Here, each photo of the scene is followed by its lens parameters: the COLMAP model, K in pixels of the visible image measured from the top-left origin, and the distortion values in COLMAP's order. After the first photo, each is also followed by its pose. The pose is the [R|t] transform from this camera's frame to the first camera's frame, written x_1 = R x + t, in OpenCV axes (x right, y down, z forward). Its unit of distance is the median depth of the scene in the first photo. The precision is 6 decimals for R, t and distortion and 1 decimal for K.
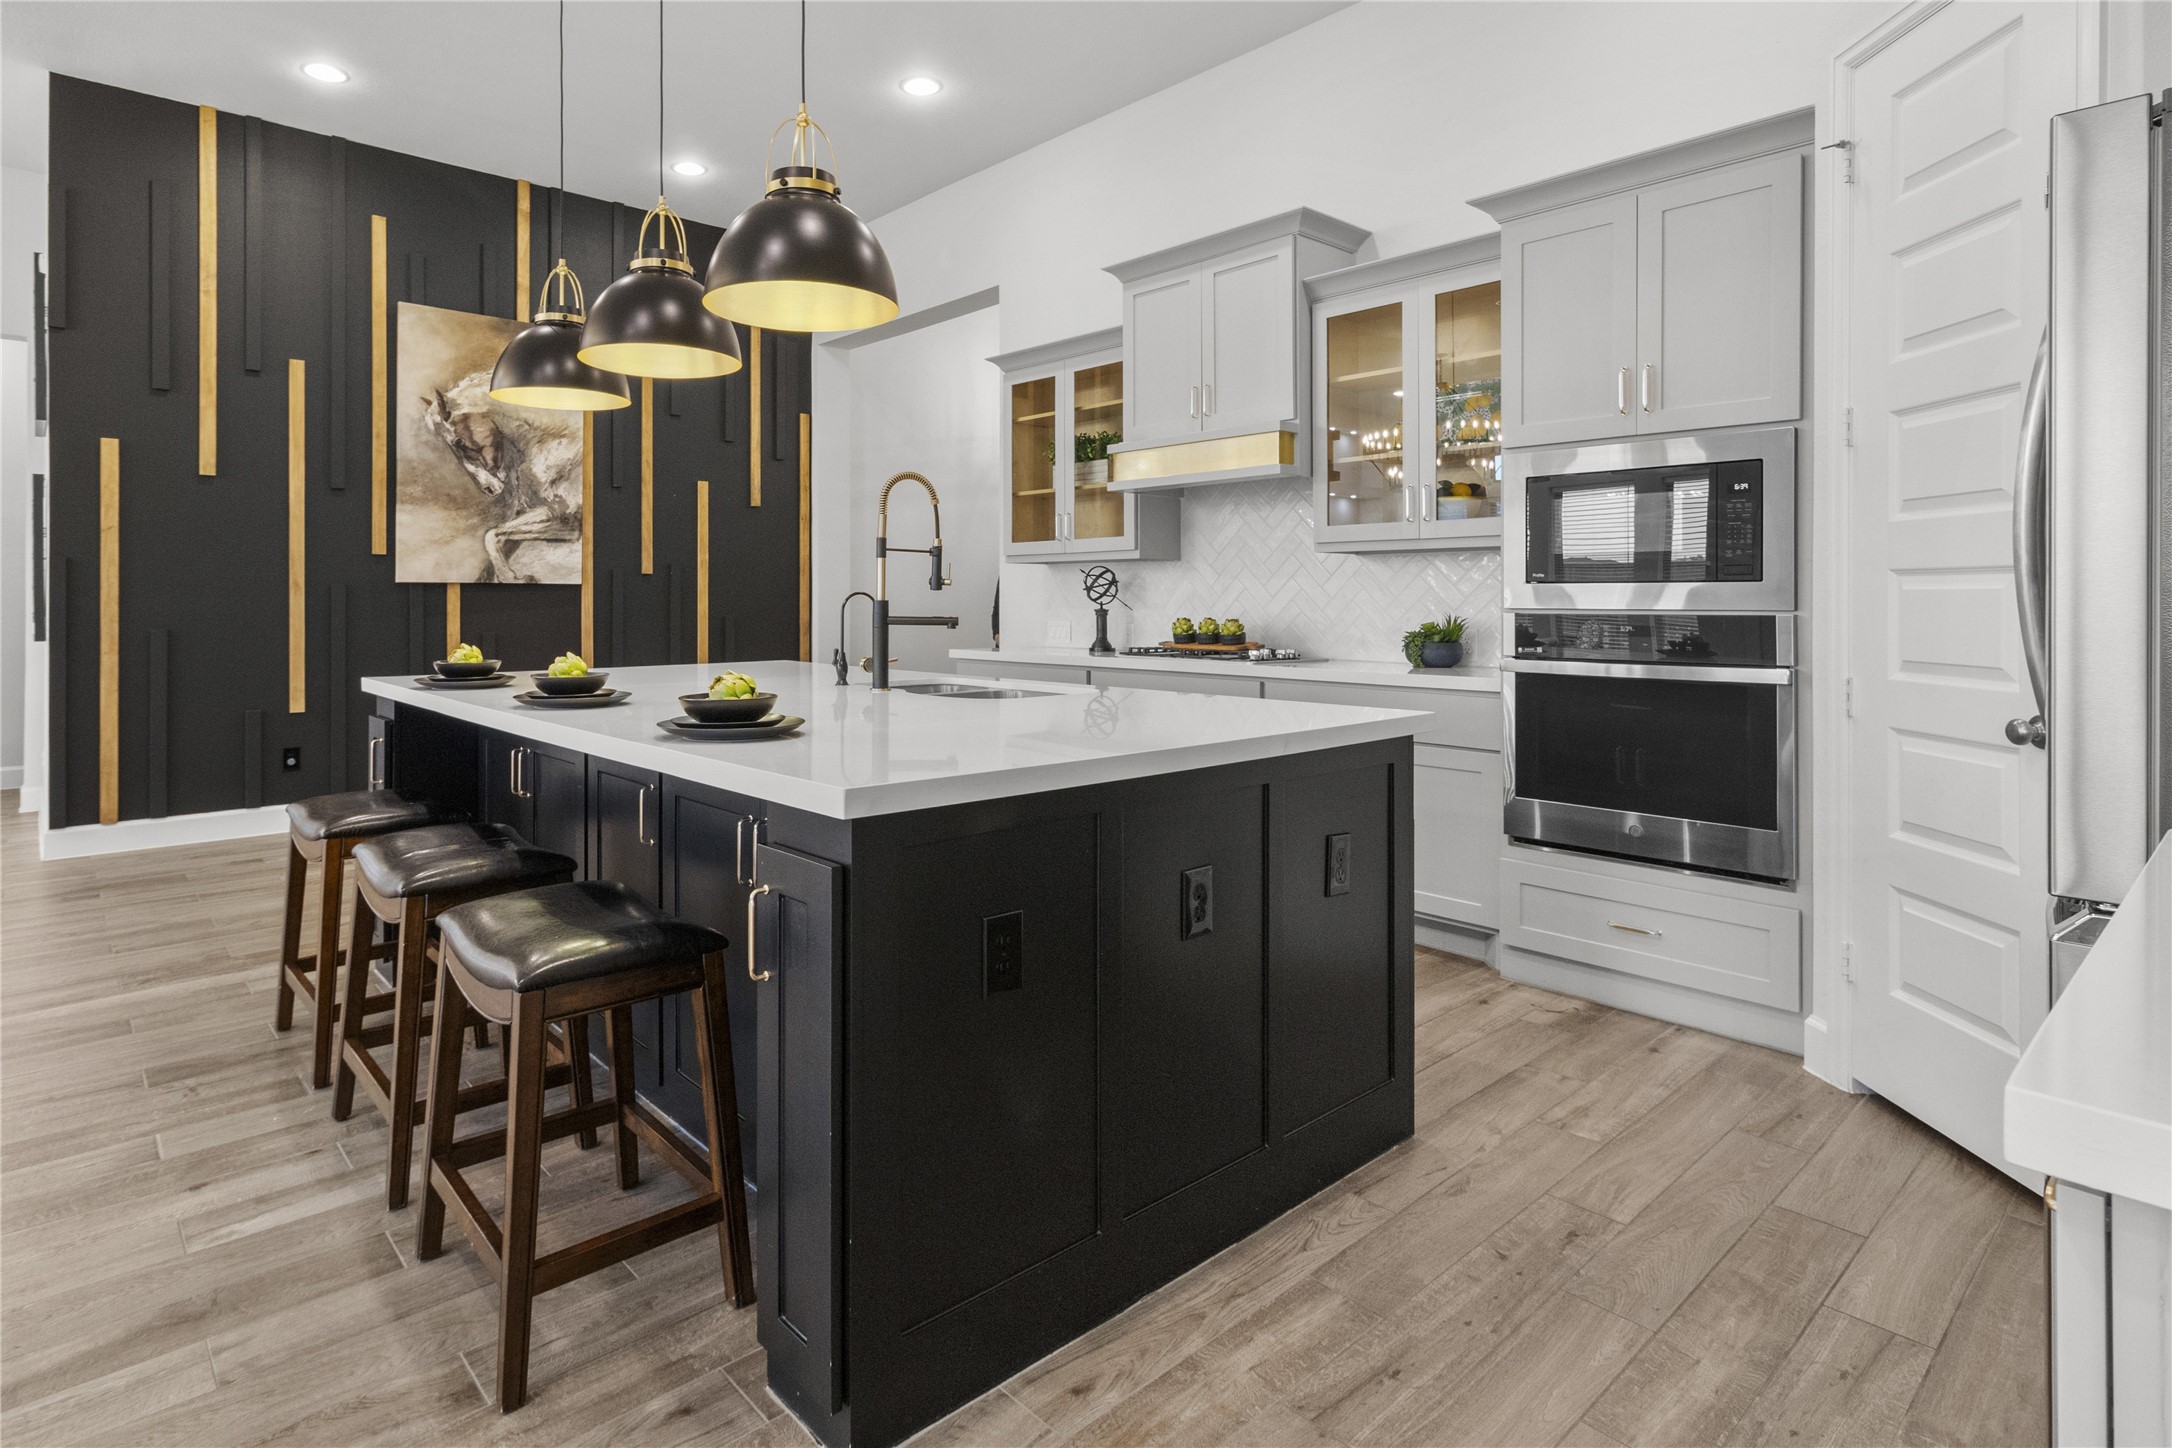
lens RADIAL K [[1118.7, 0, 940.3], [0, 1118.7, 597.5], [0, 0, 1]] dist [0.016384, 0.000296]
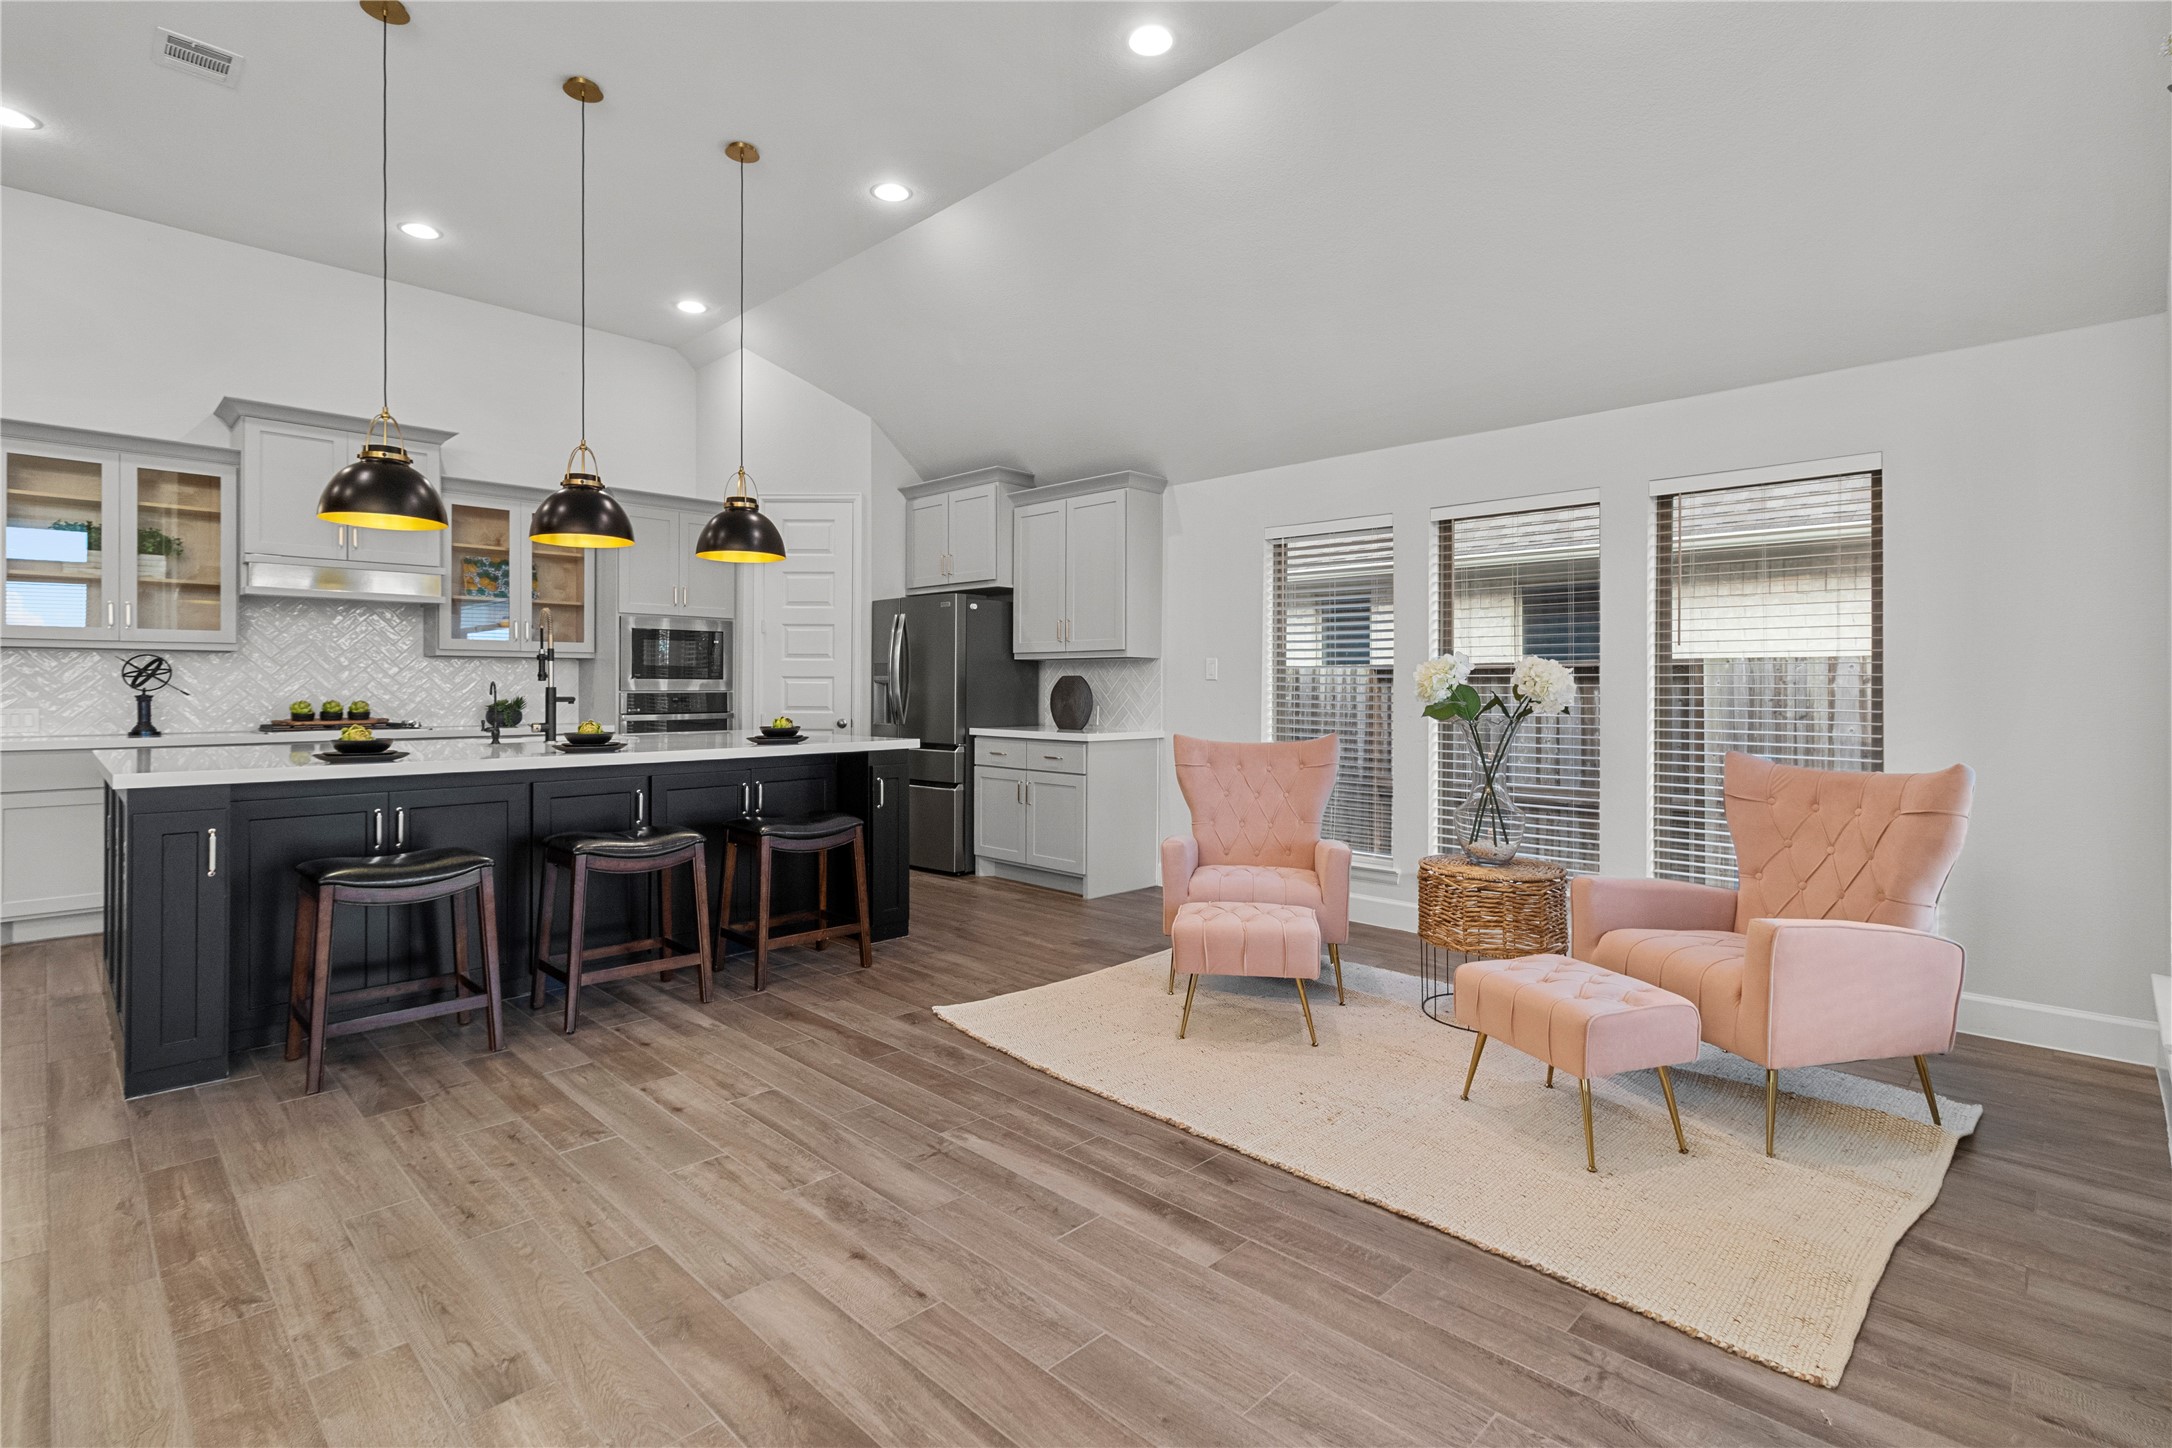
lens RADIAL K [[1012.4, 0, 1101.0], [0, 1012.4, 700.5], [0, 0, 1]] dist [-0.002145, 0.001382]
pose [[-0.121814, -0.012475, 0.992475, -1.199384], [-0.001321, 0.999922, 0.012407, 0.002918], [-0.992552, 0.000201, -0.121821, 0.287853]]
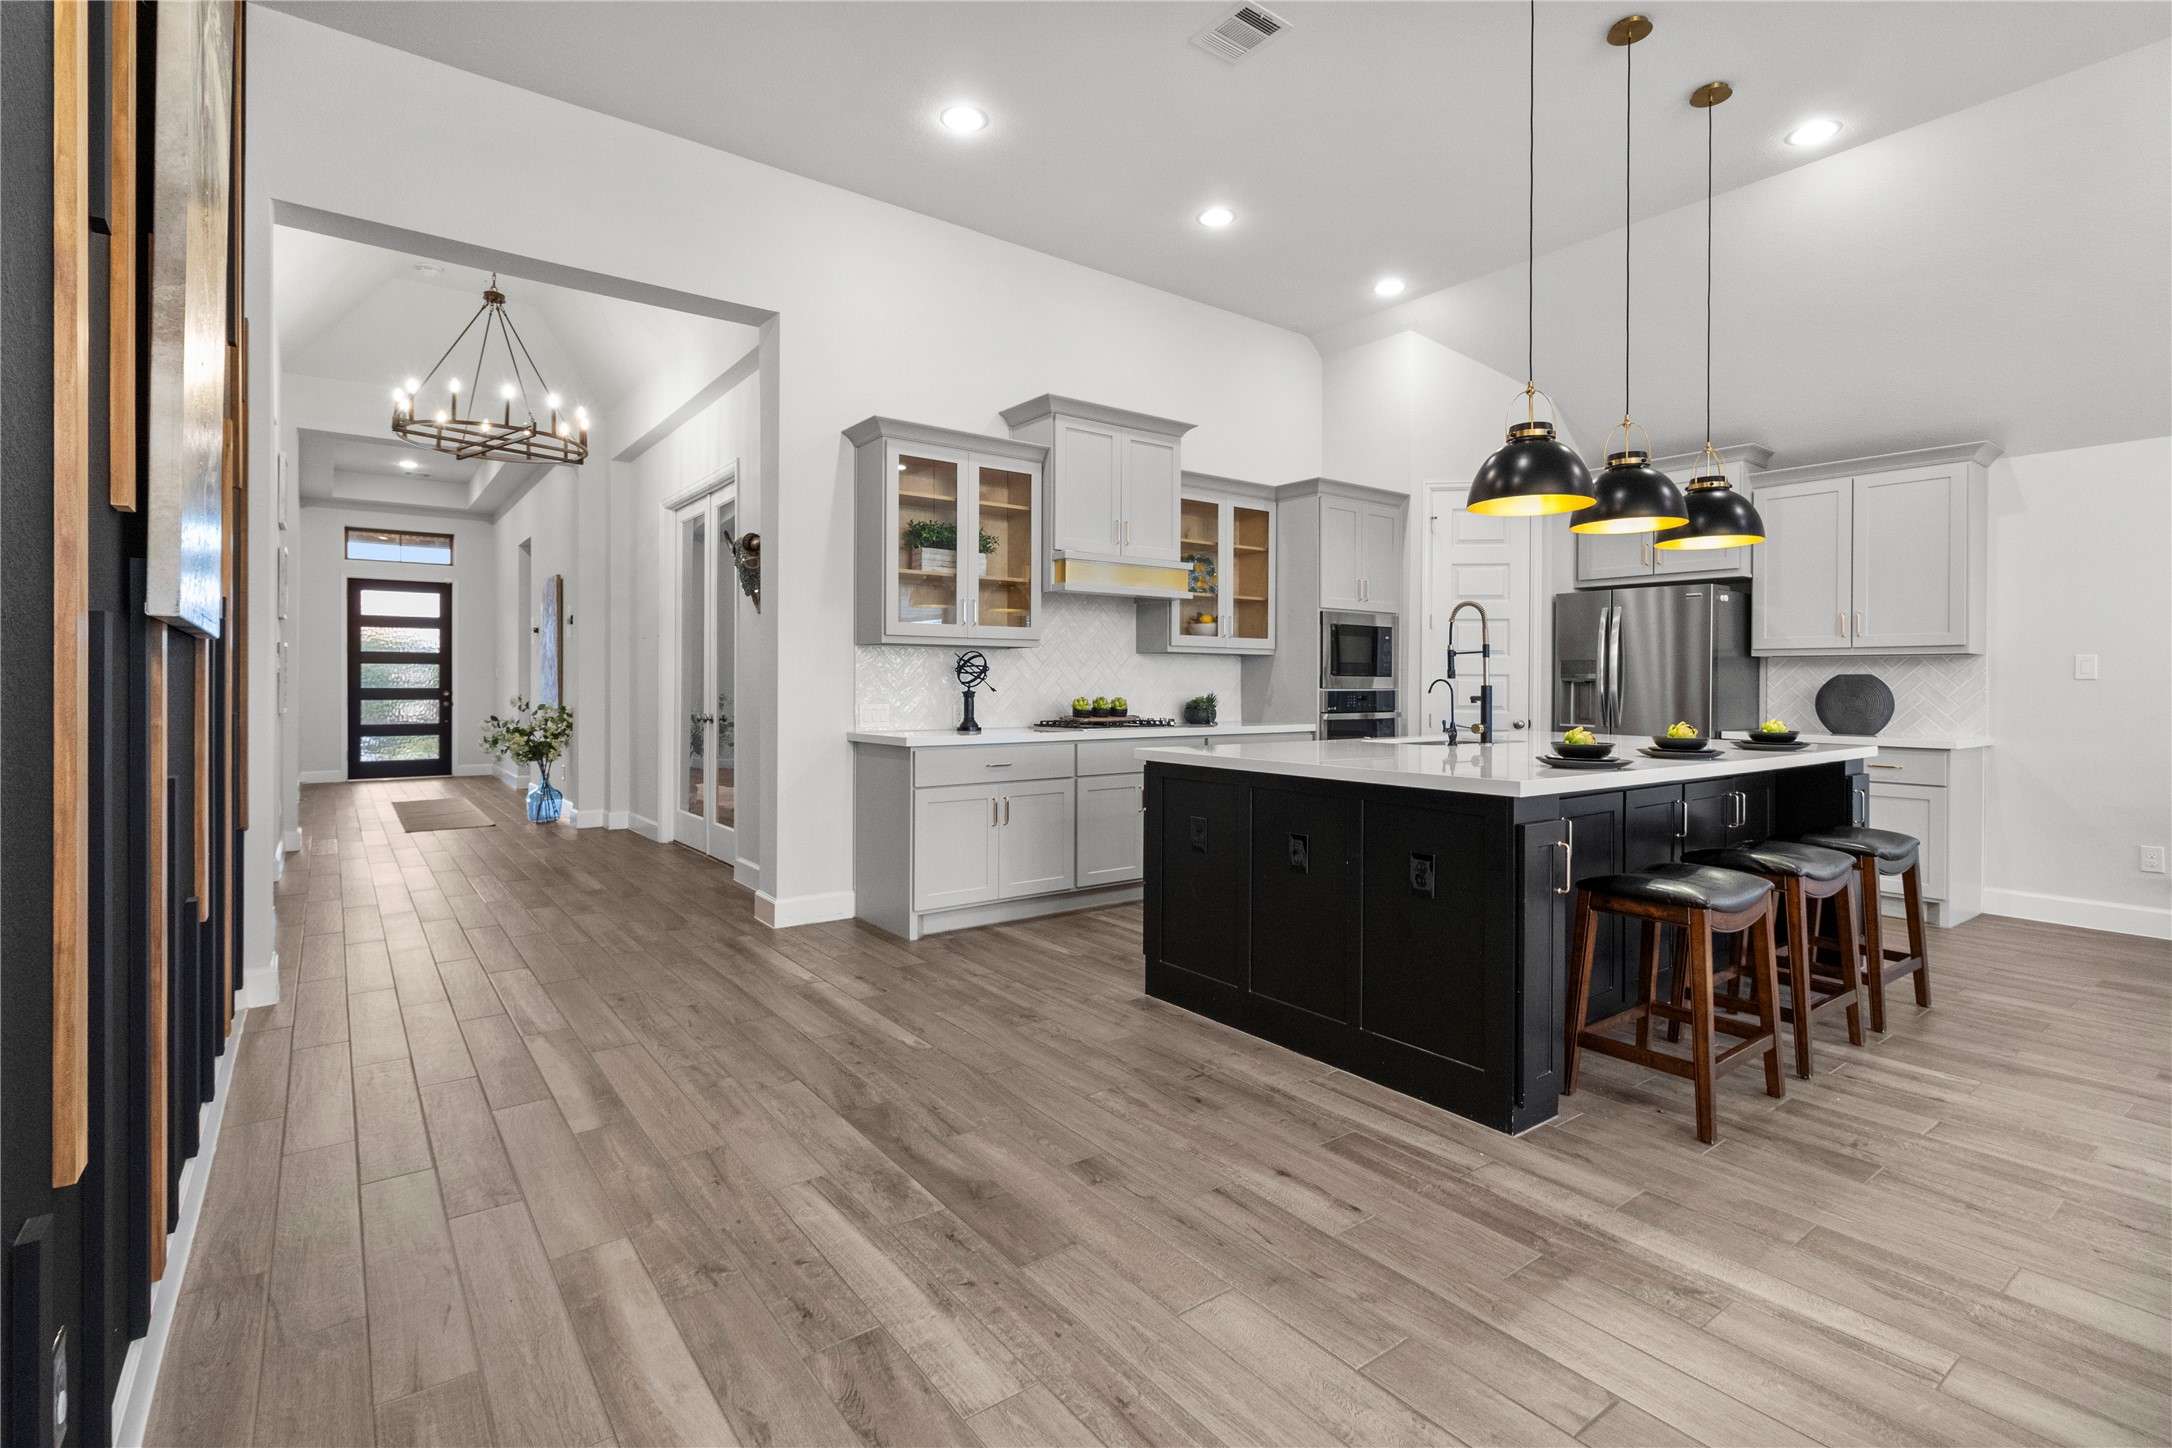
lens RADIAL K [[1012.4, 0, 1098.7], [0, 1012.4, 689.4], [0, 0, 1]] dist [-0.002145, 0.001382]
pose [[0.034981, -0.005327, 0.999374, -1.075850], [-0.005980, 0.999967, 0.005539, 0.003173], [-0.999370, -0.006170, 0.034948, 1.105041]]
